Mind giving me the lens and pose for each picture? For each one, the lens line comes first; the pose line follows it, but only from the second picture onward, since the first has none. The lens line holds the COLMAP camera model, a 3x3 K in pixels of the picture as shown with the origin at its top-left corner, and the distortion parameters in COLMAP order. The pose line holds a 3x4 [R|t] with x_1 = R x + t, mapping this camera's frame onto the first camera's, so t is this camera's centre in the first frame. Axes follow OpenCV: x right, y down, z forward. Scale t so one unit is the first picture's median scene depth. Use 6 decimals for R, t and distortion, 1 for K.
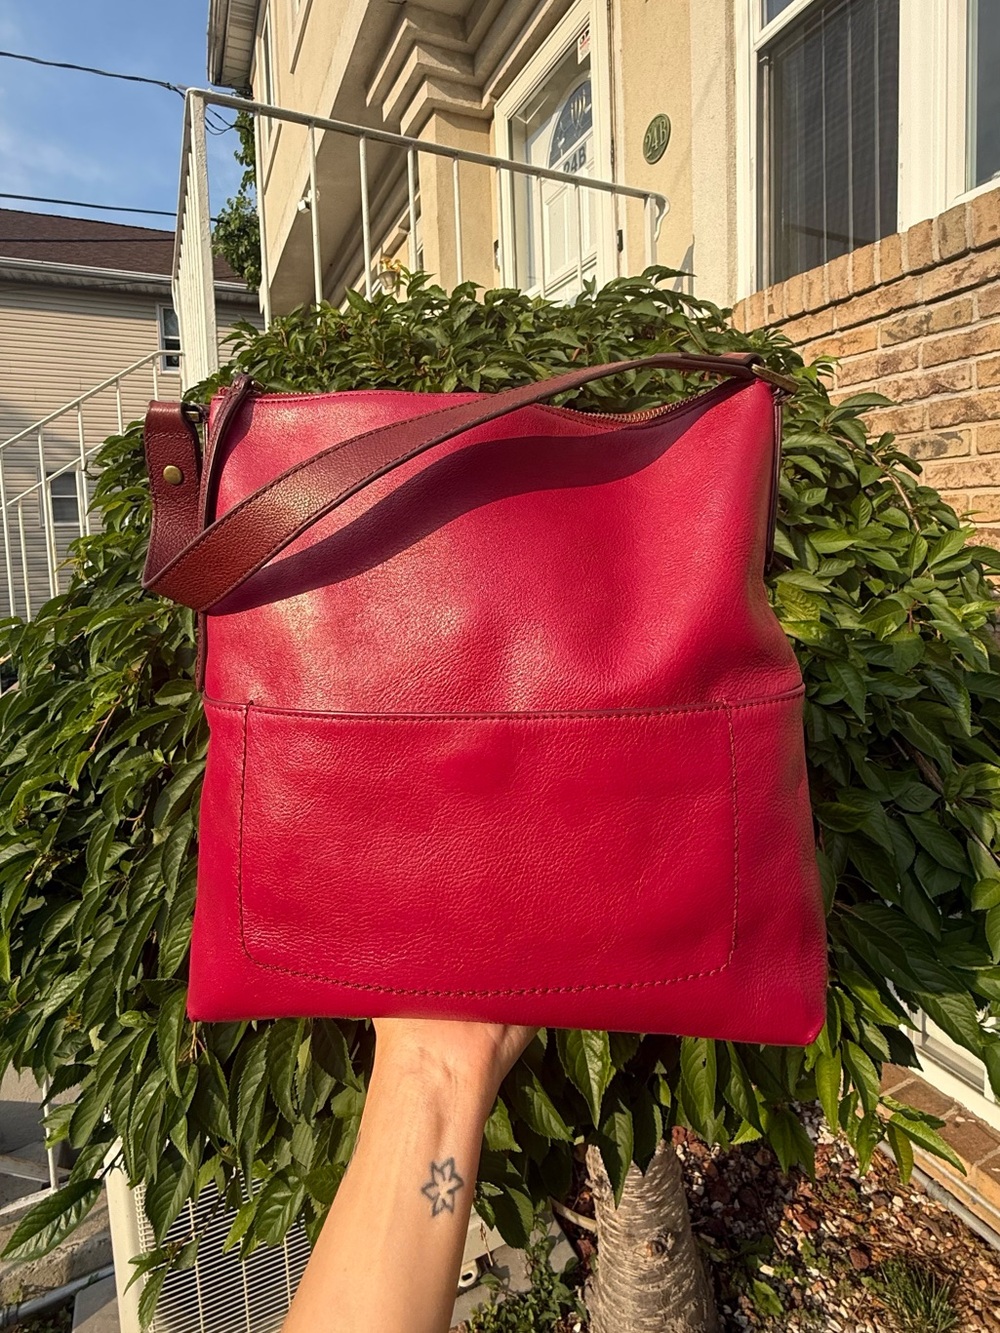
lens RADIAL K [[716.5, 0, 498.5], [0, 716.5, 584.6], [0, 0, 1]] dist [0.001329, -0.001091]
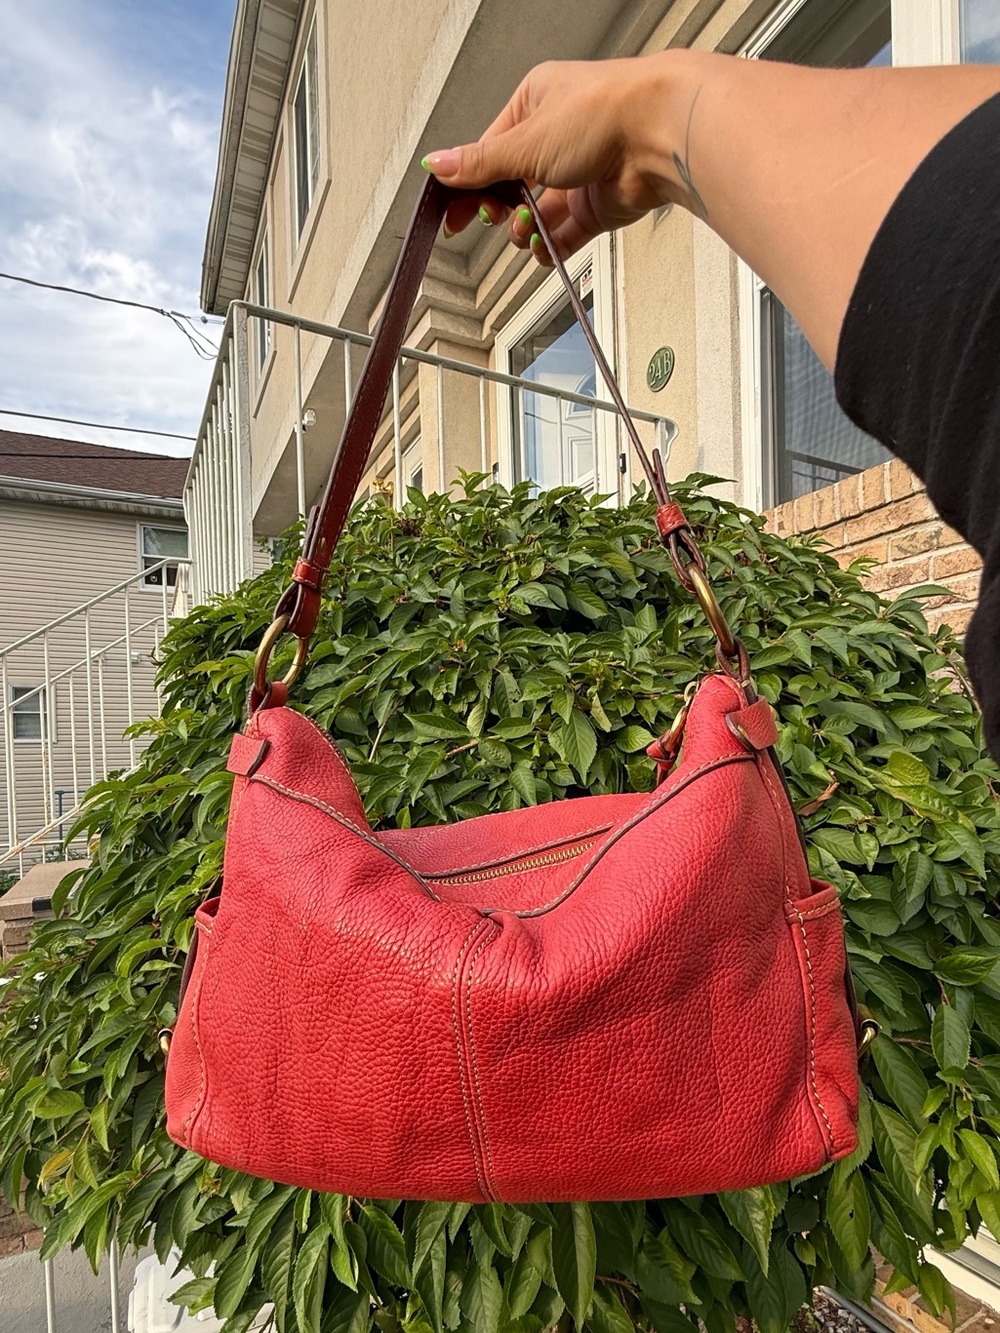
lens RADIAL K [[713.4, 0, 498.6], [0, 713.4, 768.6], [0, 0, 1]] dist [-0.000087, -0.000471]
pose [[0.998948, 0.006775, 0.045361, -0.102953], [-0.004263, 0.998464, -0.055243, 0.039564], [-0.045665, 0.054992, 0.997442, -0.003923]]
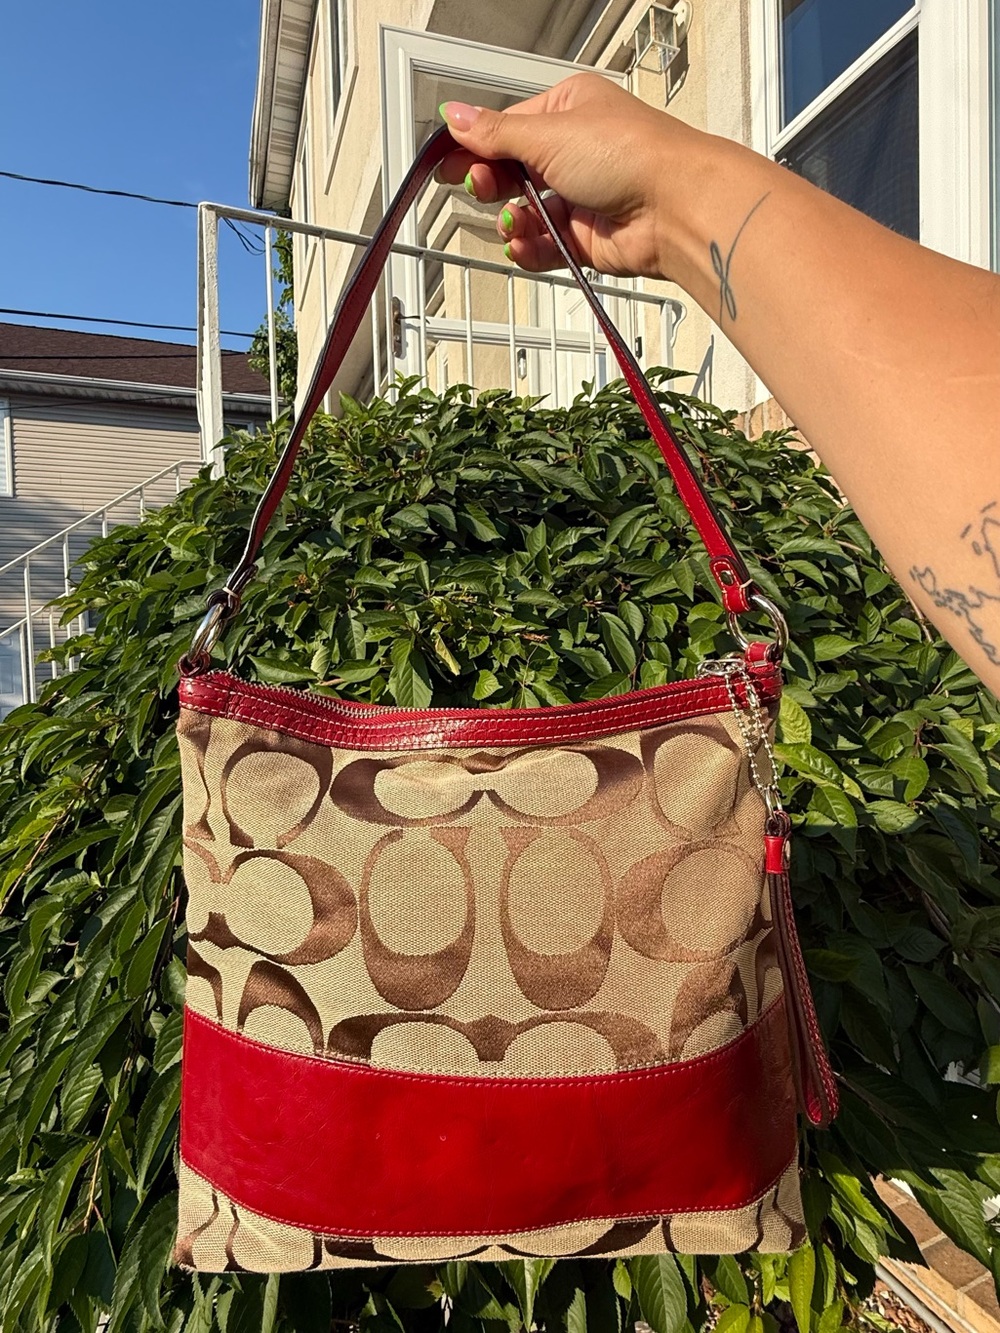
lens RADIAL K [[712.4, 0, 500.0], [0, 712.4, 666.5], [0, 0, 1]] dist [0.000642, -0.001923]
pose [[0.998889, 0.006505, -0.046677, 0.047359], [-0.008084, 0.999399, -0.033721, -0.005692], [0.046429, 0.034061, 0.998341, 0.039943]]
